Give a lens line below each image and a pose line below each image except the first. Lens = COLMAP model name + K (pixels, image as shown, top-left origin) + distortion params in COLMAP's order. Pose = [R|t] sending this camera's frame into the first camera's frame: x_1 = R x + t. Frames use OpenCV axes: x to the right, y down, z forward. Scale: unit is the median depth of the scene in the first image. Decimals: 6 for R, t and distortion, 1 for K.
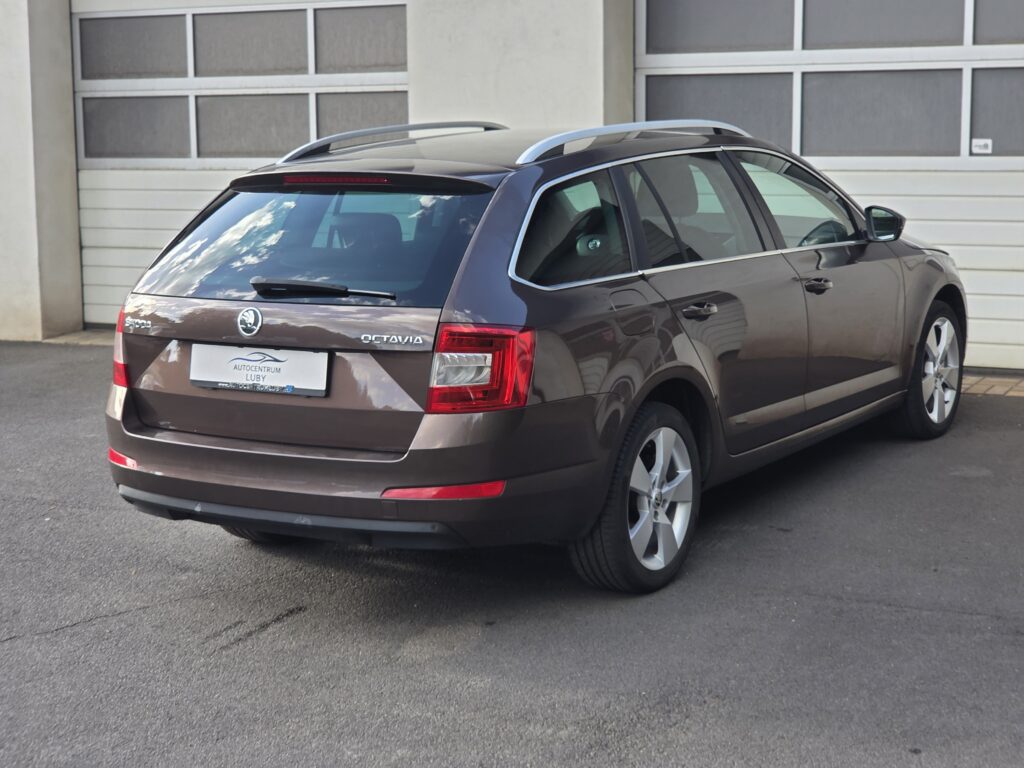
lens RADIAL K [[2003.8, 0, 511.7], [0, 2003.8, 366.3], [0, 0, 1]] dist [0.037995, -0.001658]
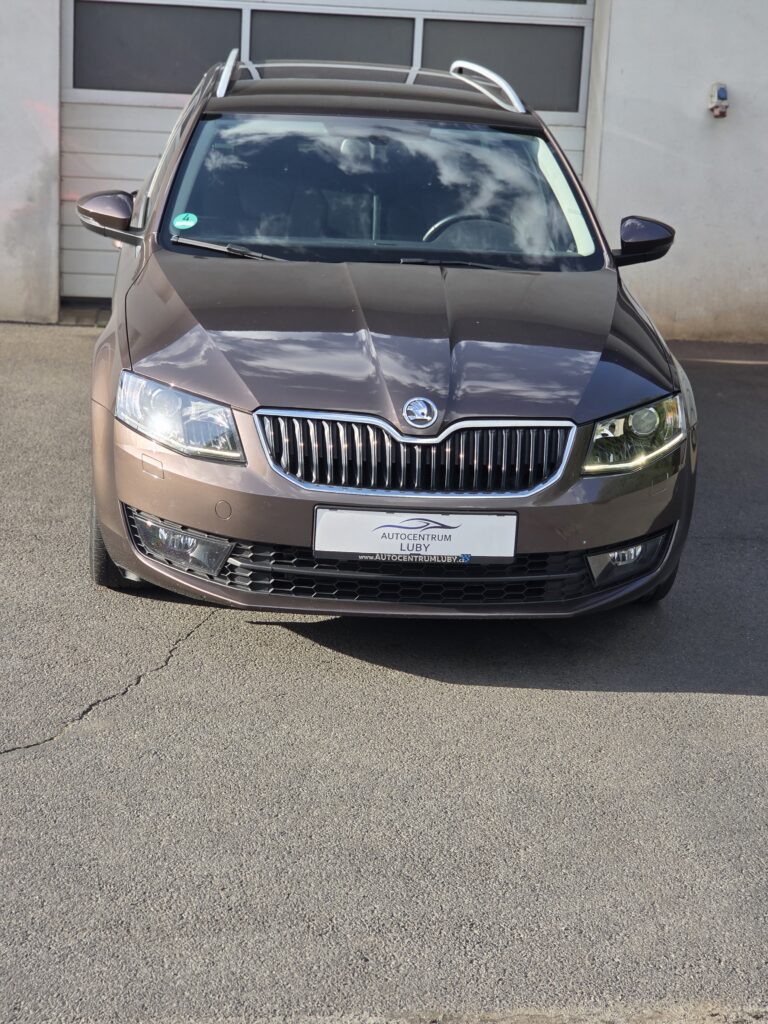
lens RADIAL K [[2041.6, 0, 384.4], [0, 2041.6, 458.0], [0, 0, 1]] dist [-0.467292, 5.786059]
pose [[0.819725, -0.069427, 0.568534, -0.656444], [0.020796, 0.995579, 0.091592, -0.033764], [-0.572380, -0.063257, 0.817545, 0.253295]]
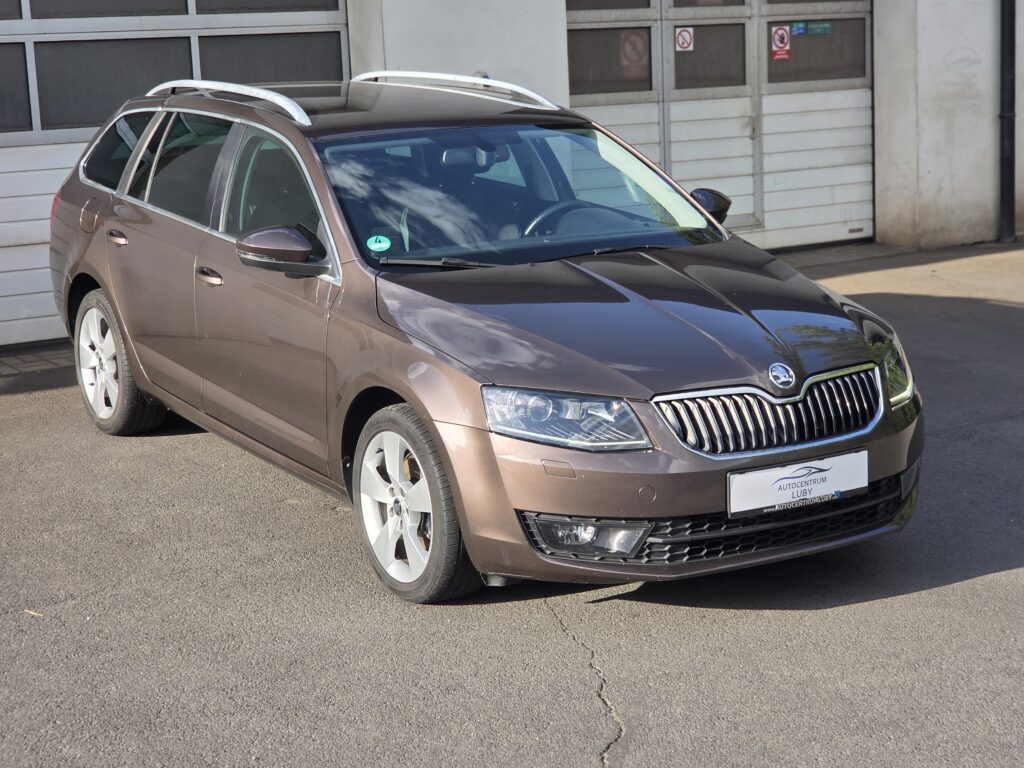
lens RADIAL K [[1988.5, 0, 512.0], [0, 1988.5, 384.0], [0, 0, 1]] dist [0.053977, 0.037702]
pose [[0.454549, -0.165796, 0.875155, -1.042478], [0.153053, 0.982449, 0.106628, -0.090488], [-0.877473, 0.085478, 0.471947, 0.614815]]
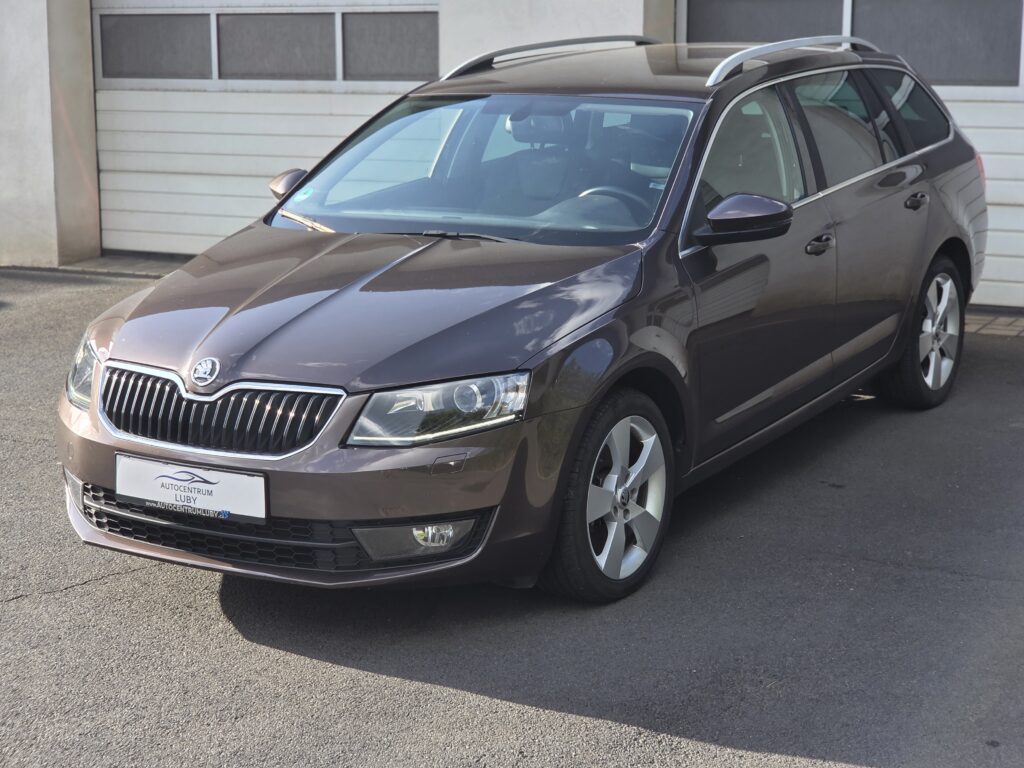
lens RADIAL K [[1988.5, 0, 512.0], [0, 1988.5, 384.0], [0, 0, 1]] dist [0.053977, 0.037702]
pose [[0.999891, 0.011396, -0.009352, -0.010338], [-0.010922, 0.998726, 0.049260, -0.012754], [0.009901, -0.049153, 0.998742, 0.075027]]
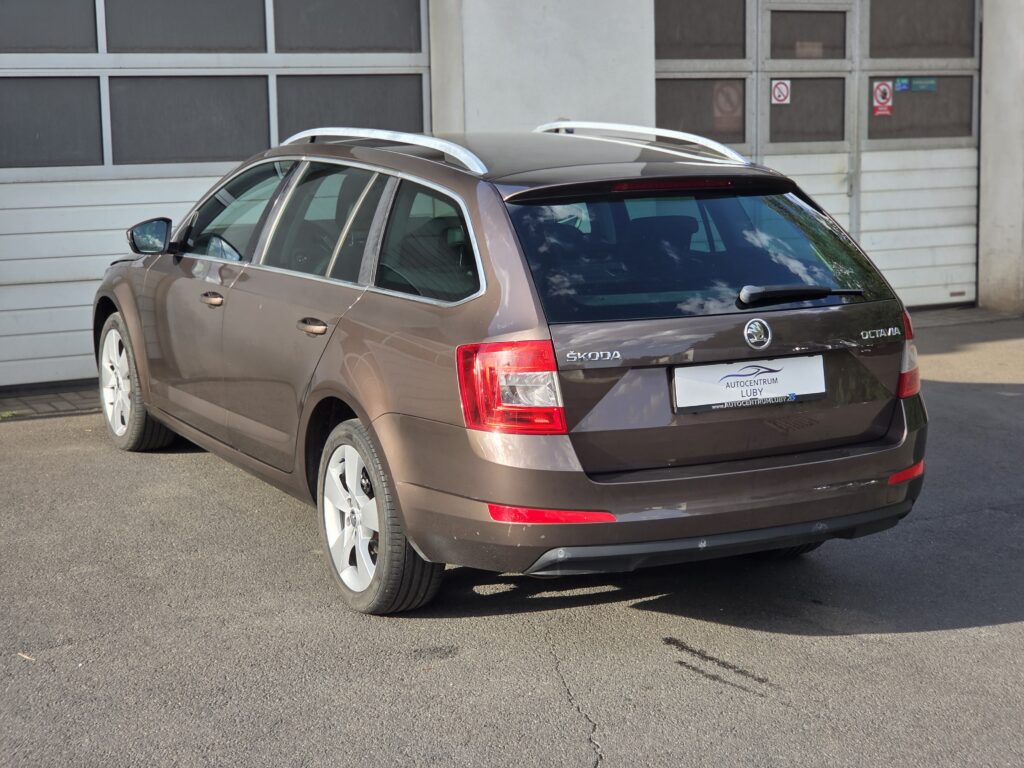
lens RADIAL K [[1988.5, 0, 512.0], [0, 1988.5, 384.0], [0, 0, 1]] dist [0.053977, 0.037702]
pose [[0.518837, -0.124489, 0.845761, -0.977230], [0.122966, 0.989920, 0.070274, -0.077995], [-0.845983, 0.067539, 0.528914, 0.590315]]
